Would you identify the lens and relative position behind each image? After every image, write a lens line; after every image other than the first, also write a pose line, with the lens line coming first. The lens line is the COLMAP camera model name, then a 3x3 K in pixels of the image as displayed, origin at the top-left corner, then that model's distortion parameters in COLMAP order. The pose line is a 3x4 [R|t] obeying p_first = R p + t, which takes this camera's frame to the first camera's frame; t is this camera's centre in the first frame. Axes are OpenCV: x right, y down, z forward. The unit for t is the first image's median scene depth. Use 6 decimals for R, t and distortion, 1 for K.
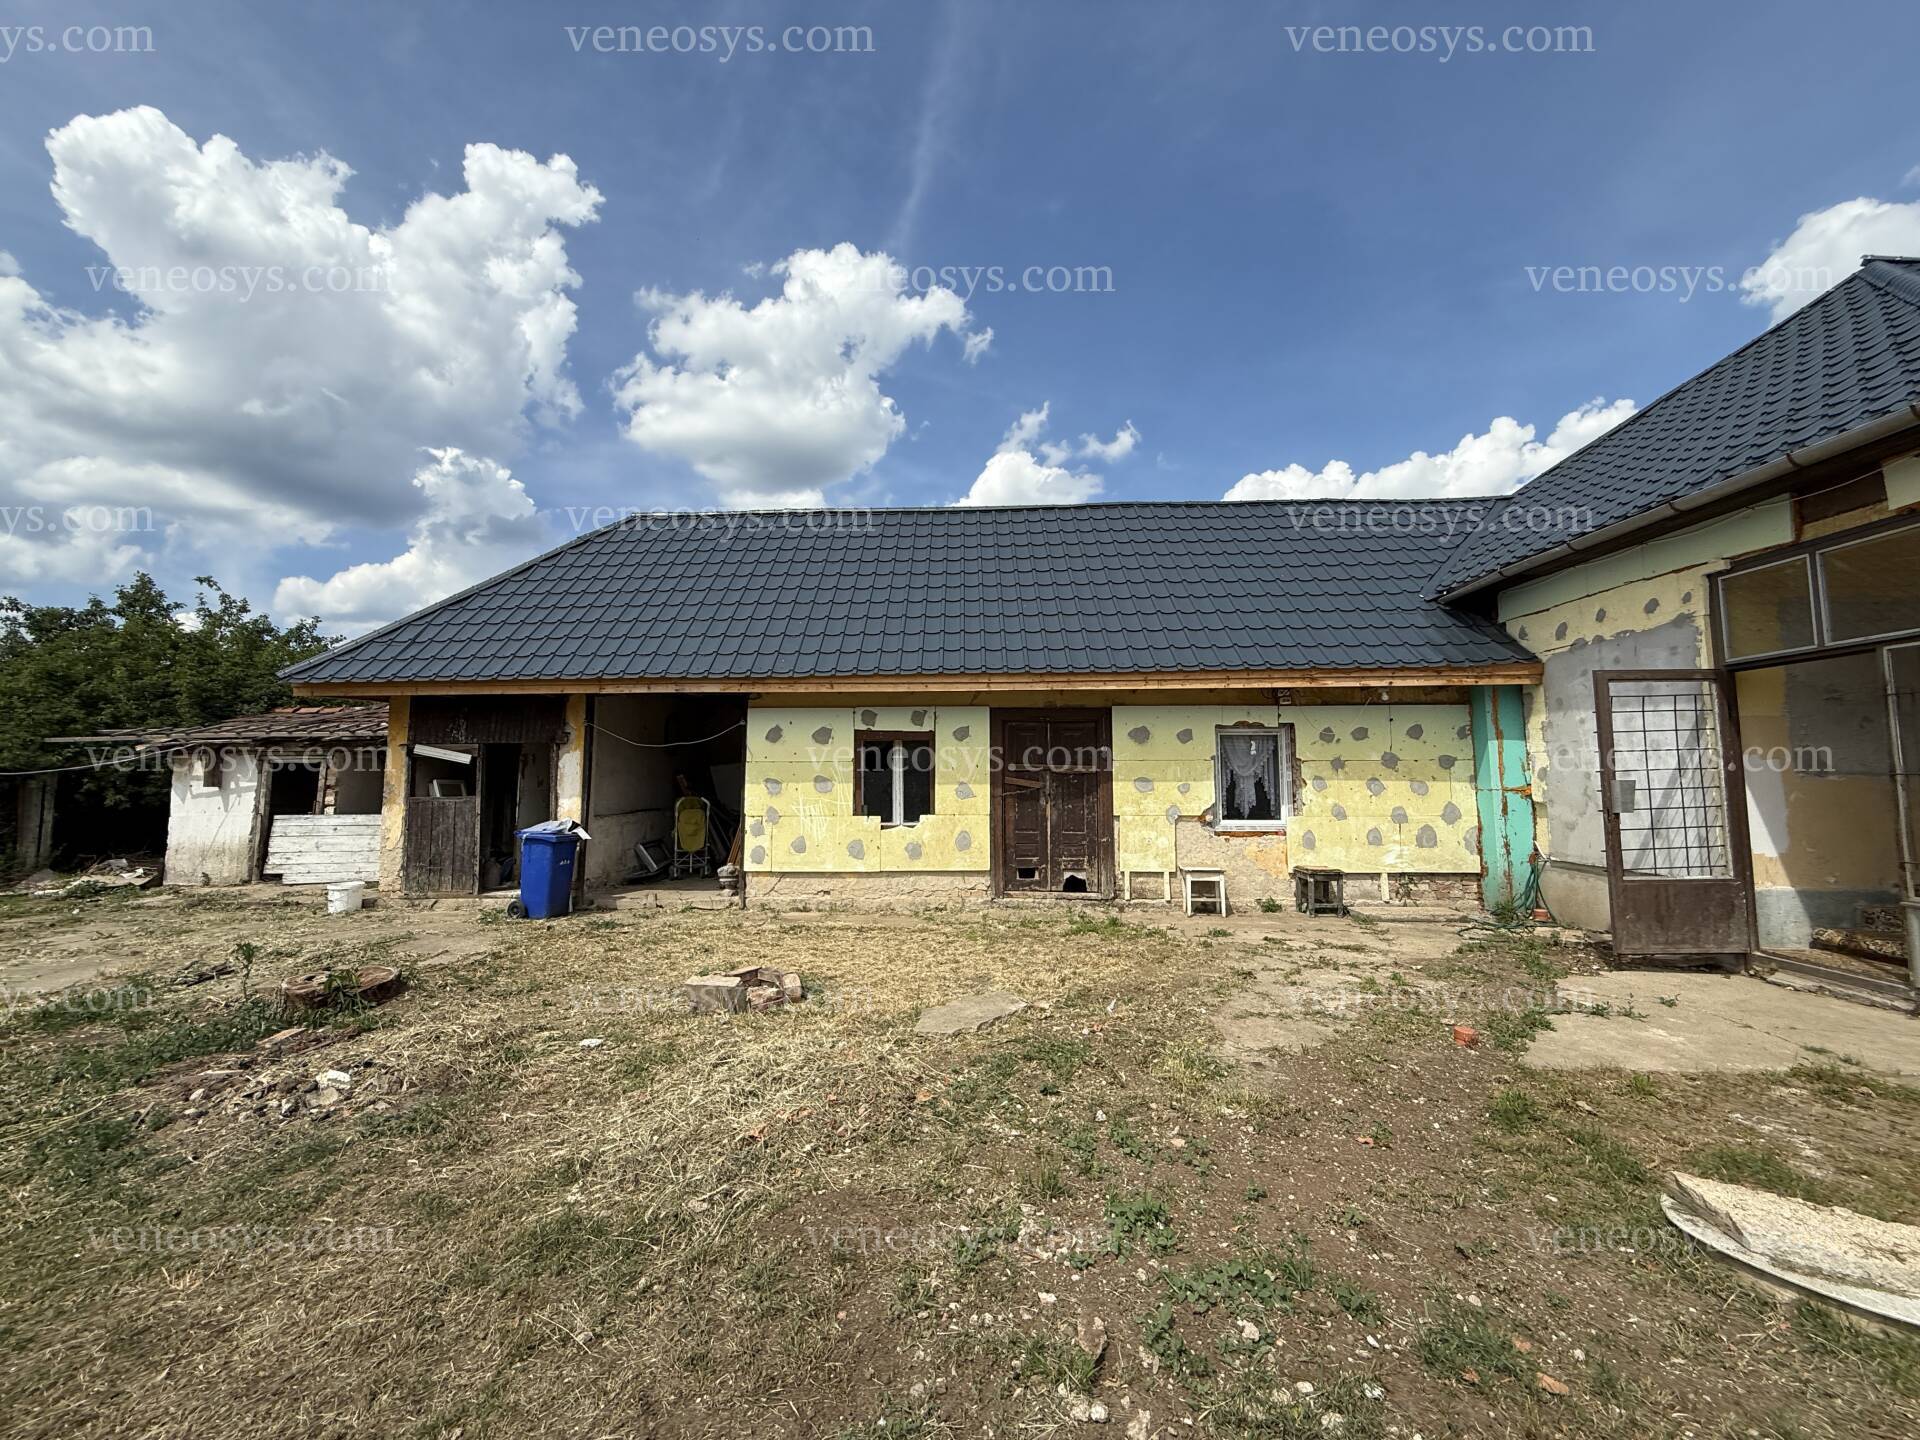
lens RADIAL K [[765.6, 0, 950.9], [0, 765.6, 721.6], [0, 0, 1]] dist [0.000693, 0.000048]
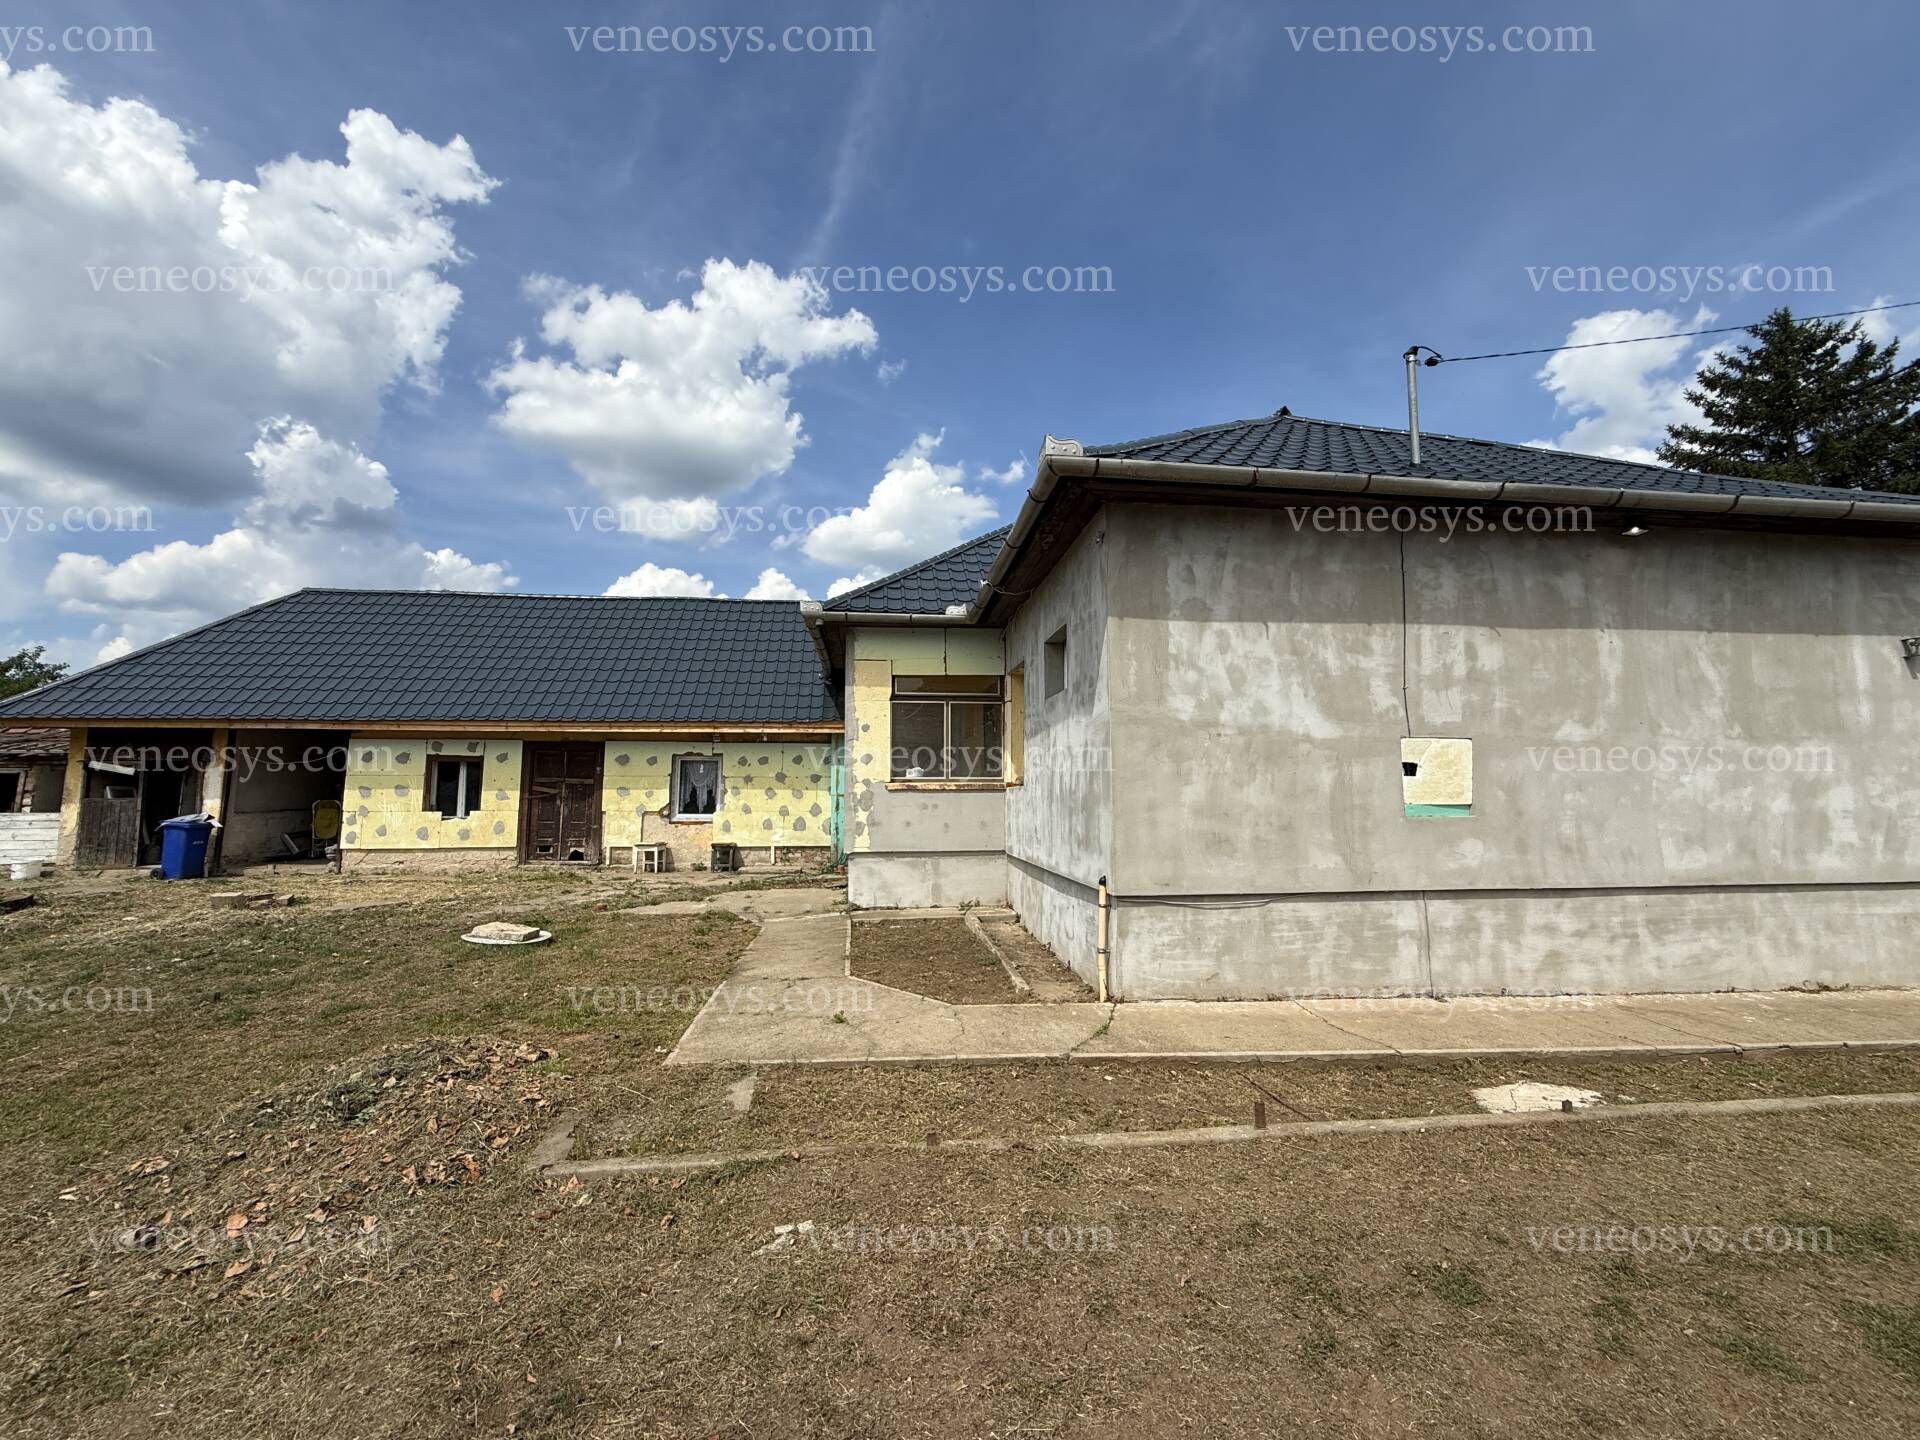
lens RADIAL K [[765.6, 0, 971.6], [0, 765.6, 699.3], [0, 0, 1]] dist [0.000693, 0.000048]
pose [[0.988708, 0.022401, 0.148173, 0.726018], [-0.015410, 0.998721, -0.048162, -0.042436], [-0.149062, 0.045334, 0.987788, -0.676285]]
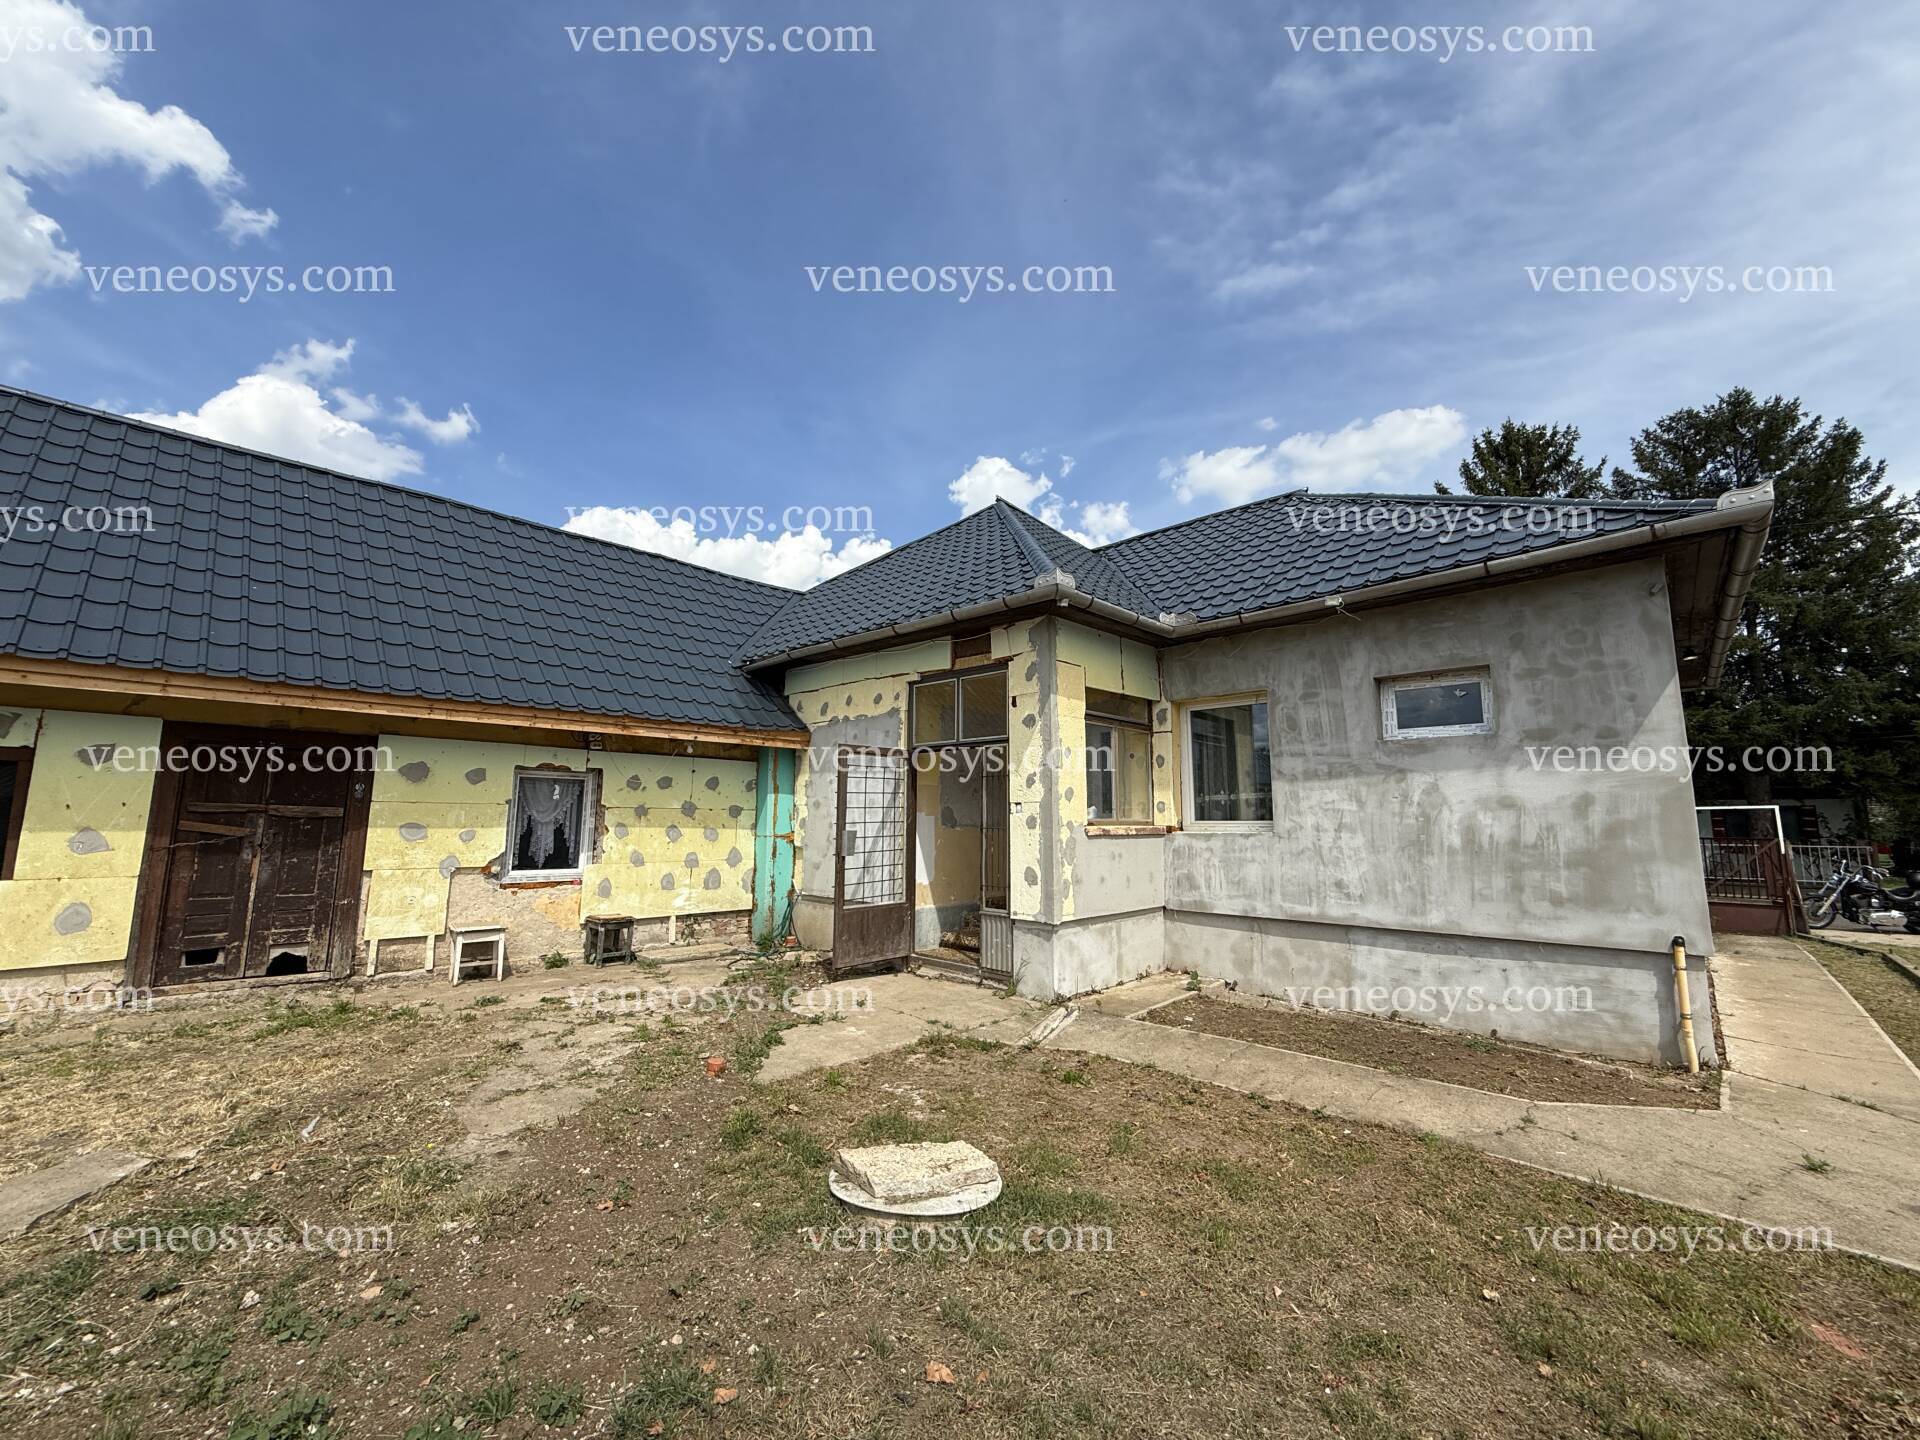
lens RADIAL K [[765.6, 0, 957.7], [0, 765.6, 716.7], [0, 0, 1]] dist [0.000693, 0.000048]
pose [[0.666760, 0.110203, 0.737079, 0.018476], [-0.067935, 0.993877, -0.087143, -0.009908], [-0.742170, 0.008030, 0.670164, -0.001721]]
